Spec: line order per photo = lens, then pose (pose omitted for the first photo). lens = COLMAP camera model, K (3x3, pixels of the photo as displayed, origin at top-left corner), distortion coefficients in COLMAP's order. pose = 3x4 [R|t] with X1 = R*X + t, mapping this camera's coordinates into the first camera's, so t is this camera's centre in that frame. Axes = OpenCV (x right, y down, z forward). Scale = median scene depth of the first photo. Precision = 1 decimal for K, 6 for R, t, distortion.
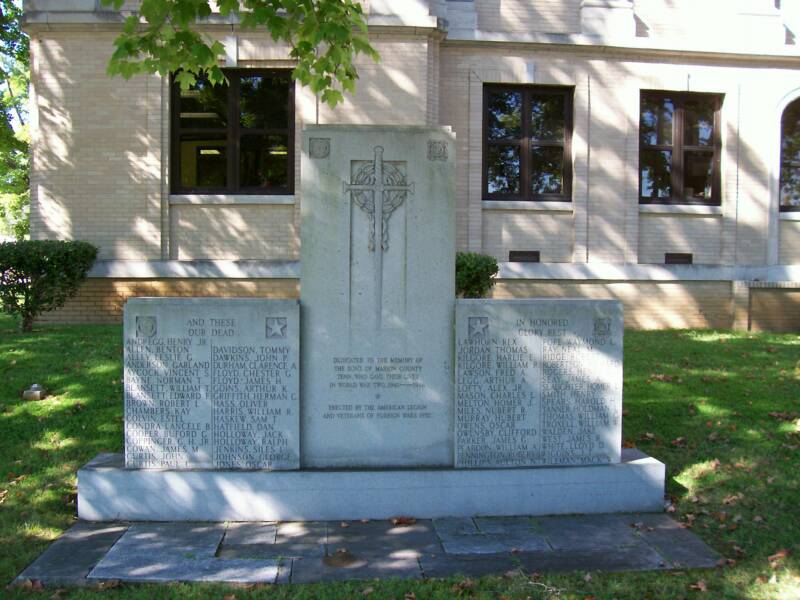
lens RADIAL K [[864.1, 0, 398.7], [0, 864.1, 294.6], [0, 0, 1]] dist [-0.143684, 0.000000]
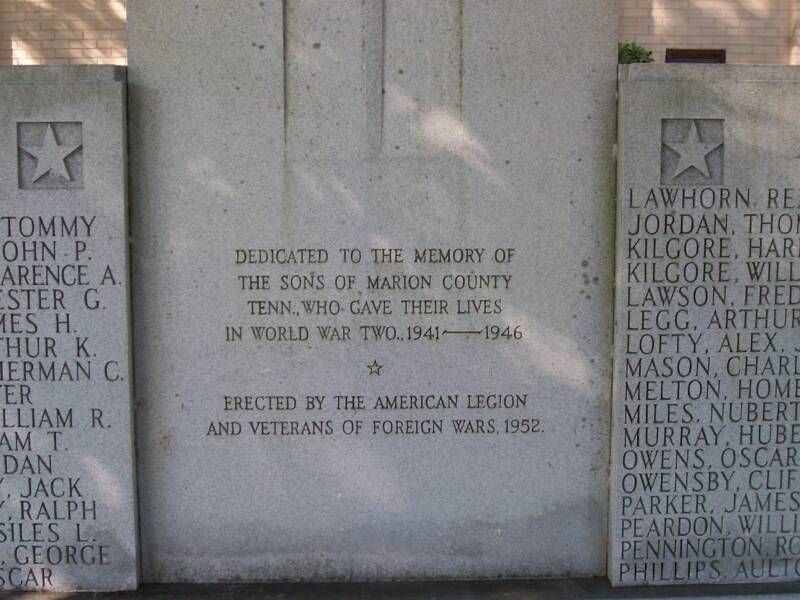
lens RADIAL K [[1349.4, 0, 398.1], [0, 1349.4, 308.1], [0, 0, 1]] dist [-0.146732, 0.000000]
pose [[0.999051, -0.001228, -0.043533, 0.006274], [0.005824, 0.994390, 0.105613, 0.042189], [0.043159, -0.105767, 0.993454, 0.500199]]
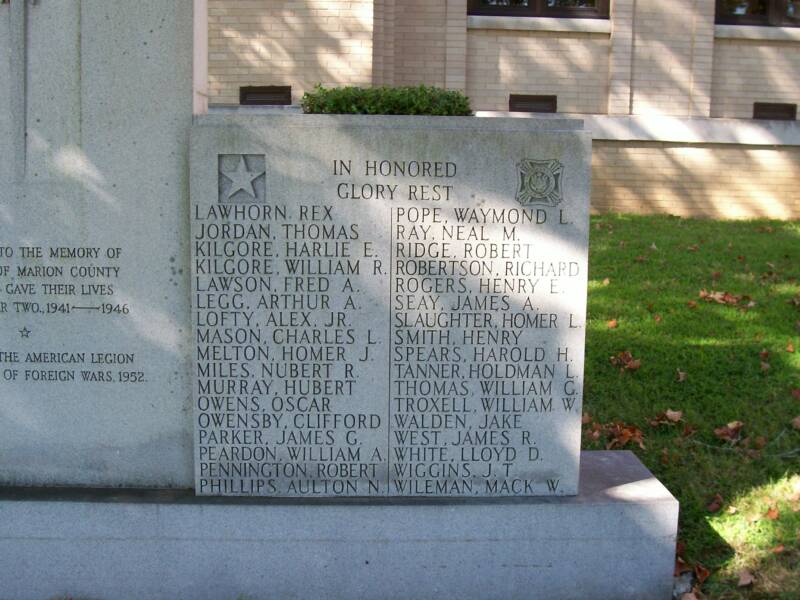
lens RADIAL K [[1063.0, 0, 398.0], [0, 1063.0, 292.4], [0, 0, 1]] dist [-0.151147, 0.000000]
pose [[0.998839, 0.014194, -0.046037, 0.193500], [-0.009301, 0.994450, 0.104794, 0.038128], [0.047269, -0.104244, 0.993428, 0.470350]]
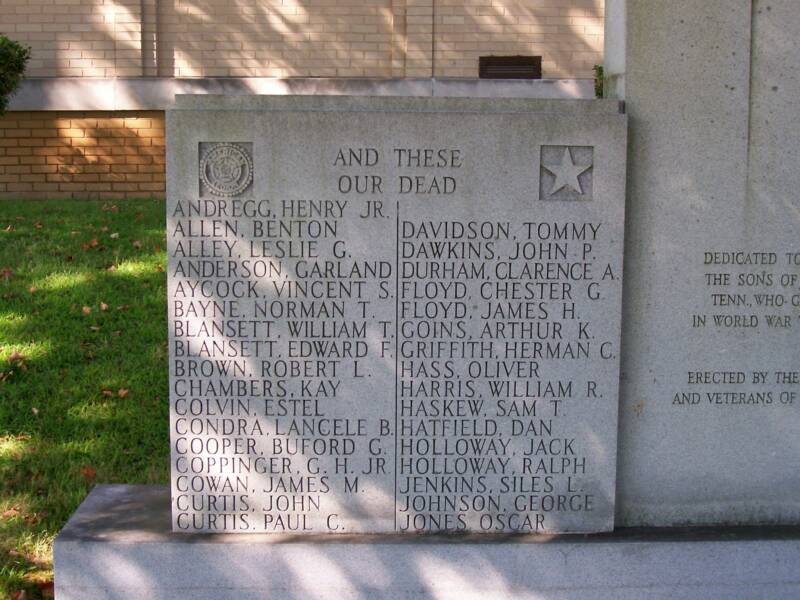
lens RADIAL K [[1349.4, 0, 403.5], [0, 1349.4, 308.3], [0, 0, 1]] dist [-0.146732, 0.000000]
pose [[0.999133, 0.007743, -0.040917, -0.184878], [-0.003477, 0.994641, 0.103327, 0.035875], [0.041498, -0.103095, 0.993805, 0.382620]]
